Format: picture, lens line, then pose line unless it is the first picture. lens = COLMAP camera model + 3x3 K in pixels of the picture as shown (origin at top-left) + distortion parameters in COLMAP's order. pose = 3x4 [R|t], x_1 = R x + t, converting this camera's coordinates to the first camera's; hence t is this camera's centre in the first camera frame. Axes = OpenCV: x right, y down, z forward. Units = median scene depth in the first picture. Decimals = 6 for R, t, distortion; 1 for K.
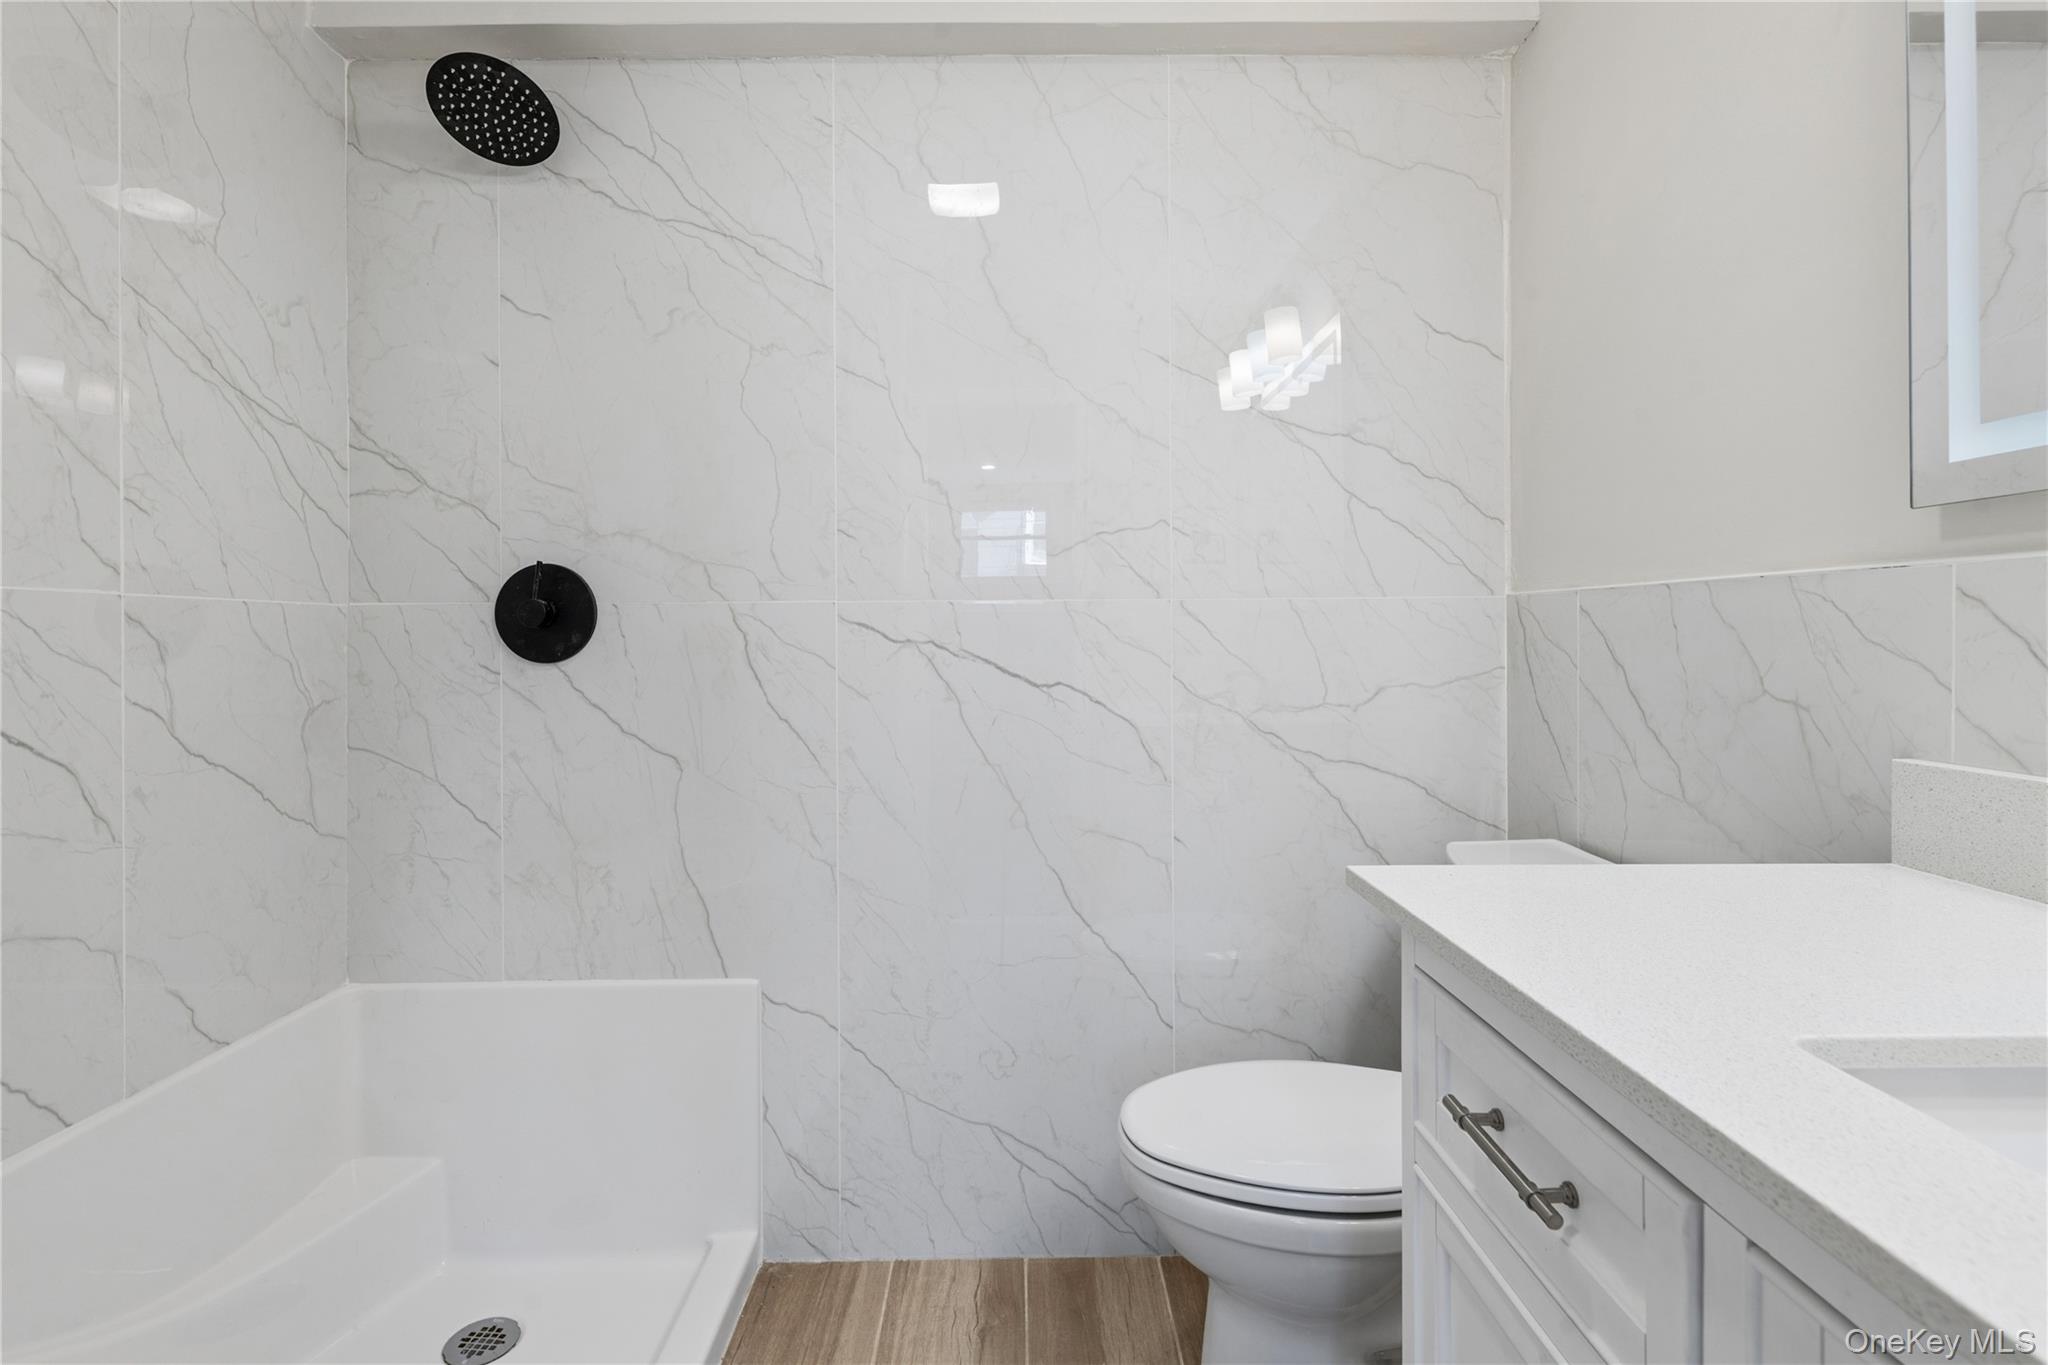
lens RADIAL K [[961.2, 0, 1026.3], [0, 961.2, 643.7], [0, 0, 1]] dist [-0.008719, -0.000629]
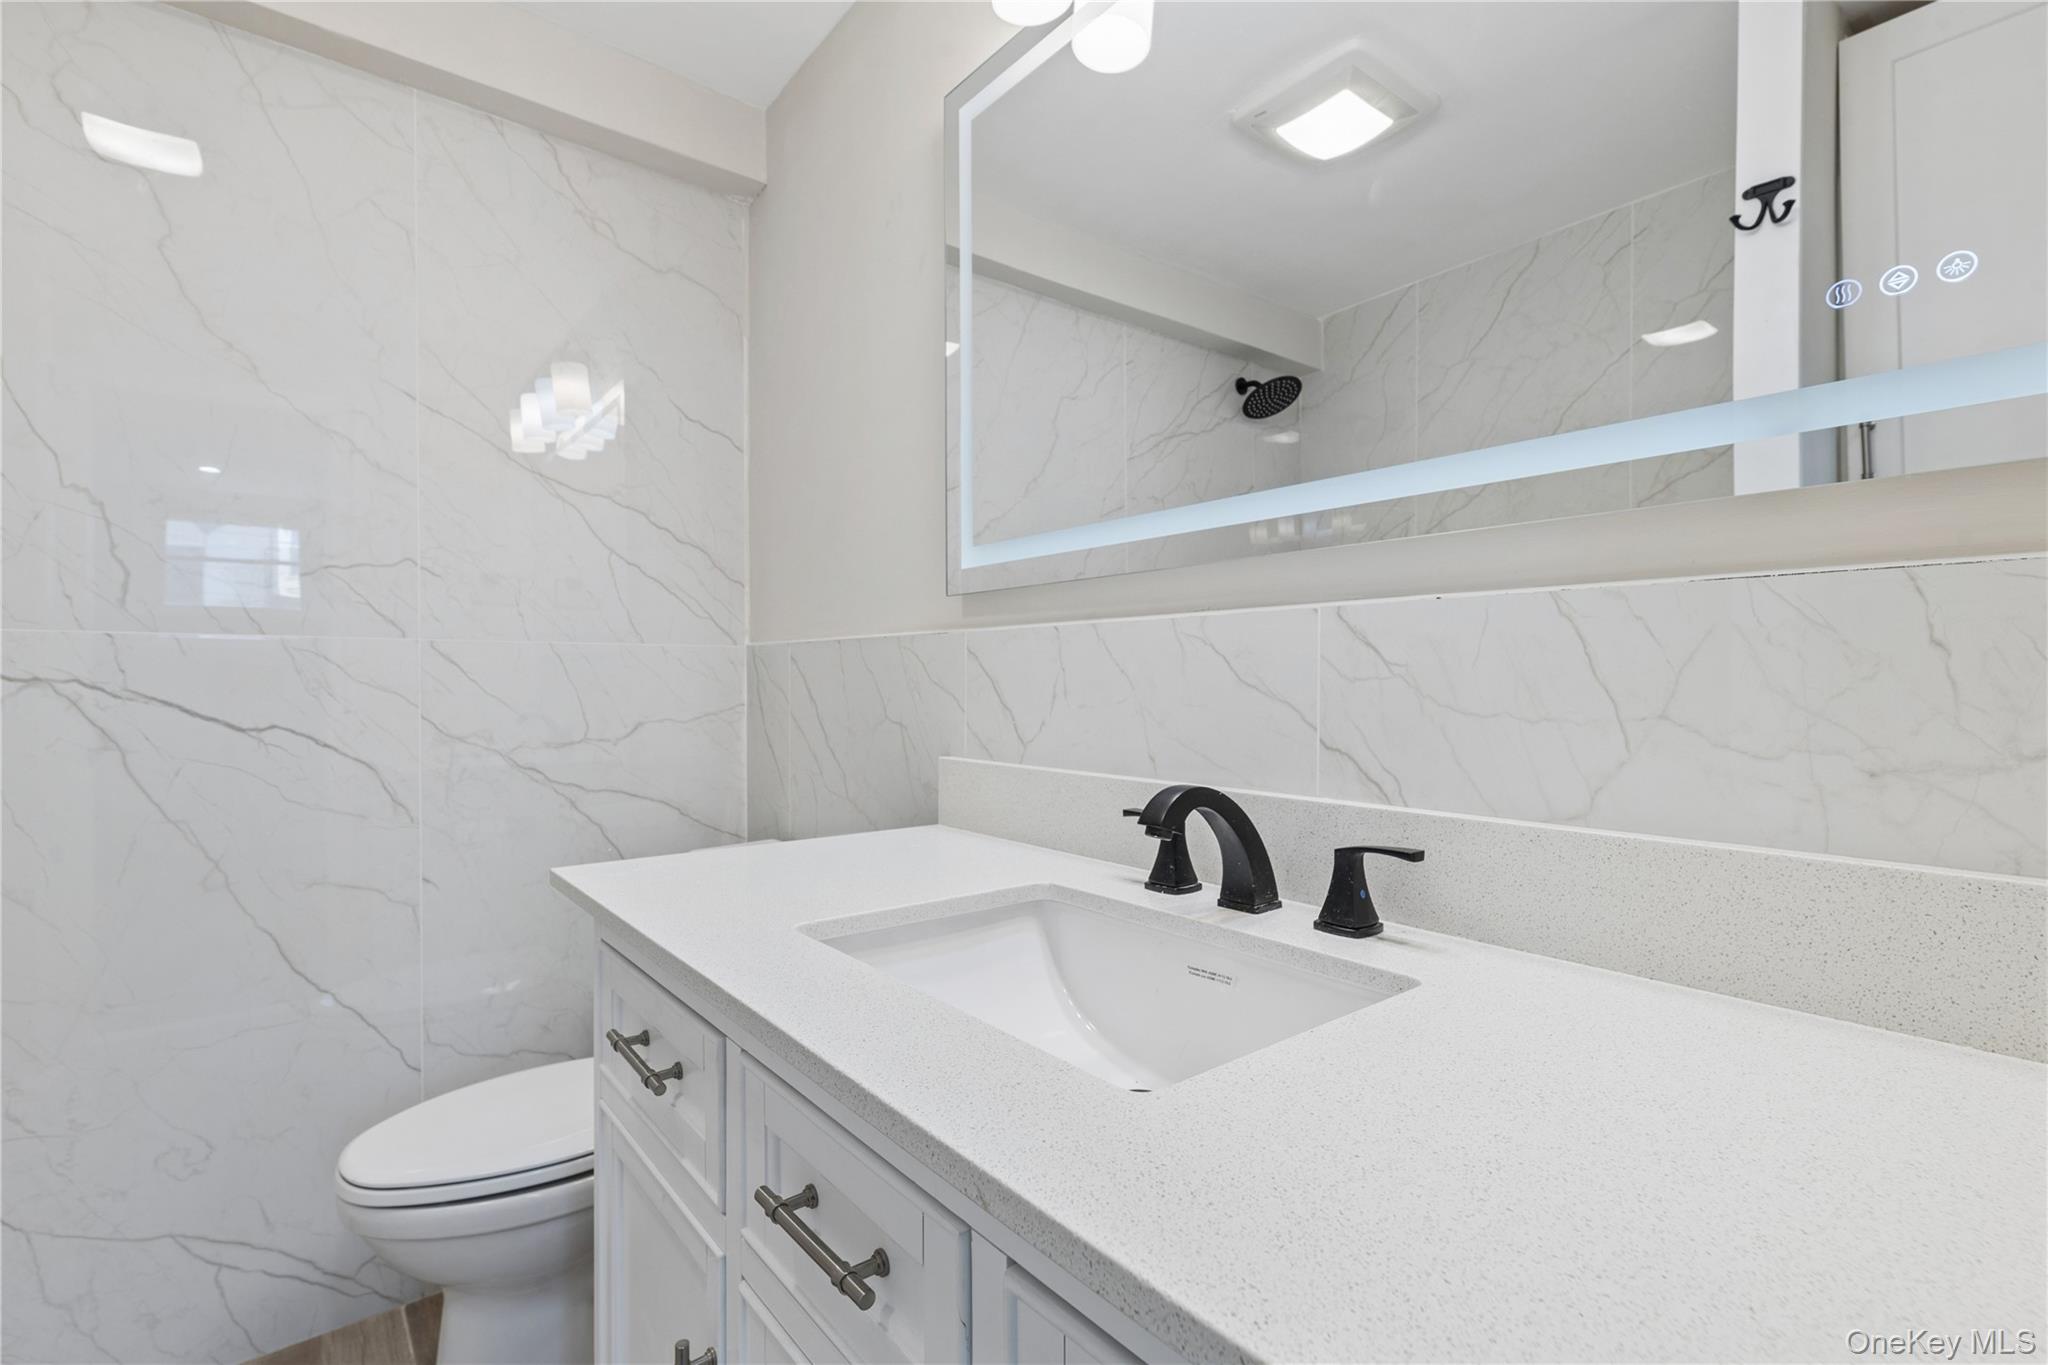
lens RADIAL K [[921.1, 0, 1021.2], [0, 921.1, 692.0], [0, 0, 1]] dist [0.001159, -0.001390]
pose [[0.781525, -0.001111, 0.623873, 0.043746], [0.000338, 0.999999, 0.001357, 0.007157], [-0.623874, -0.000850, 0.781524, -0.133992]]
